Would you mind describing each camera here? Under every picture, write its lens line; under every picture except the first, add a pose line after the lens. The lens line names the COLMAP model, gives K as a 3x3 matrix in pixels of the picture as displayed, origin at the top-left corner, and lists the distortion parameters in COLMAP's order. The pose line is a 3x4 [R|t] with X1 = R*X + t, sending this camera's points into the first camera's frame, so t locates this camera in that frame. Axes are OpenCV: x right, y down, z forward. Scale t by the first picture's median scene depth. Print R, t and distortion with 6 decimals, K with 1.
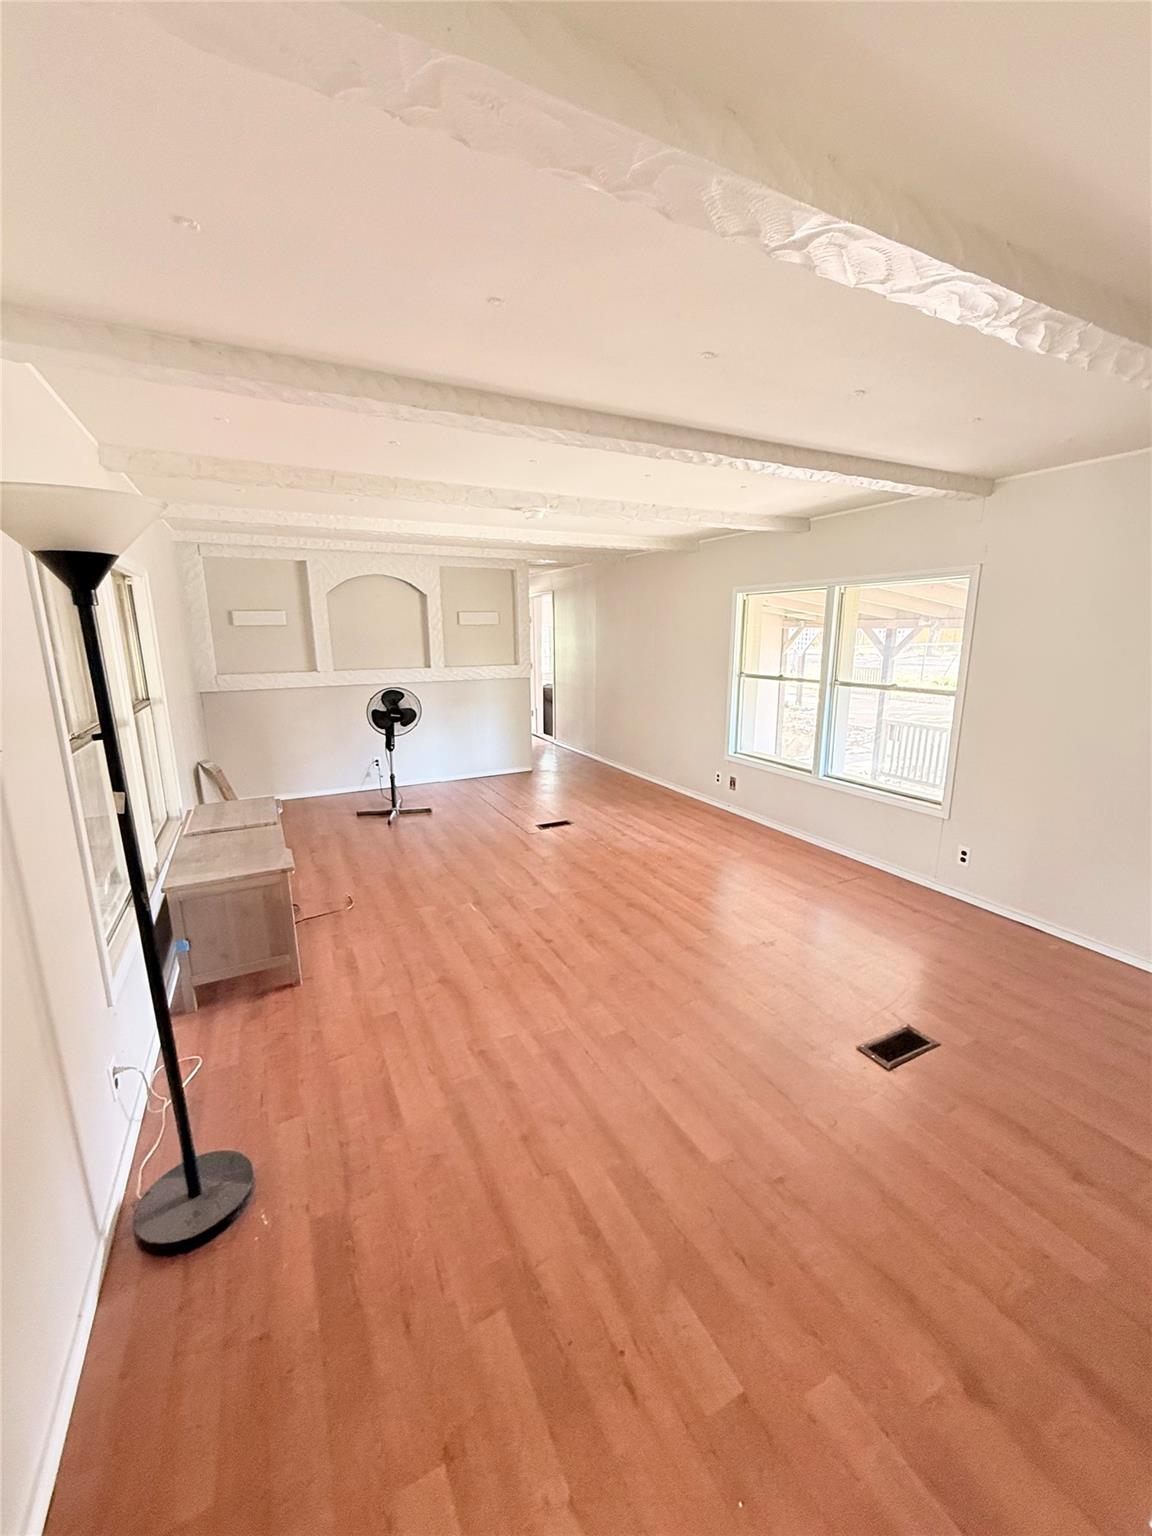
lens RADIAL K [[616.0, 0, 576.0], [0, 616.0, 768.0], [0, 0, 1]] dist [-0.009904, -0.000321]
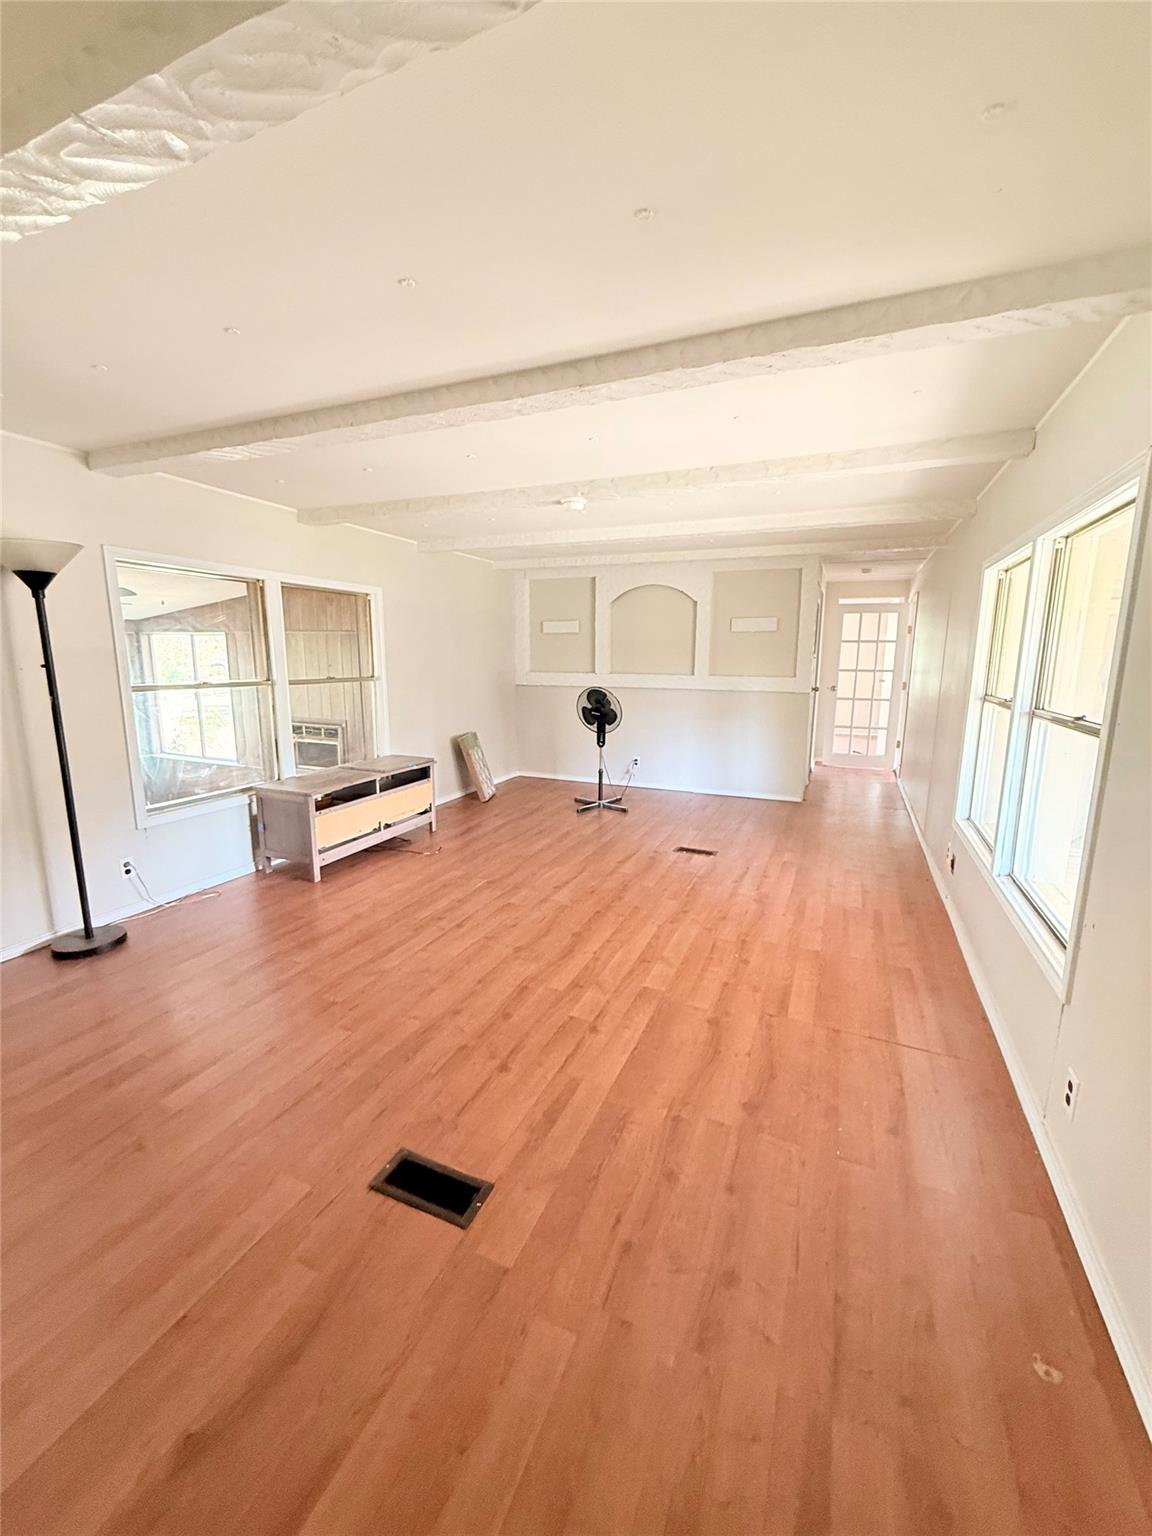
lens RADIAL K [[614.8, 0, 576.0], [0, 614.8, 768.0], [0, 0, 1]] dist [-0.002289, 0.000069]
pose [[0.636166, 0.151156, -0.756601, 0.579911], [-0.179703, 0.982681, 0.045225, -0.039579], [0.750333, 0.107193, 0.652312, 0.329458]]
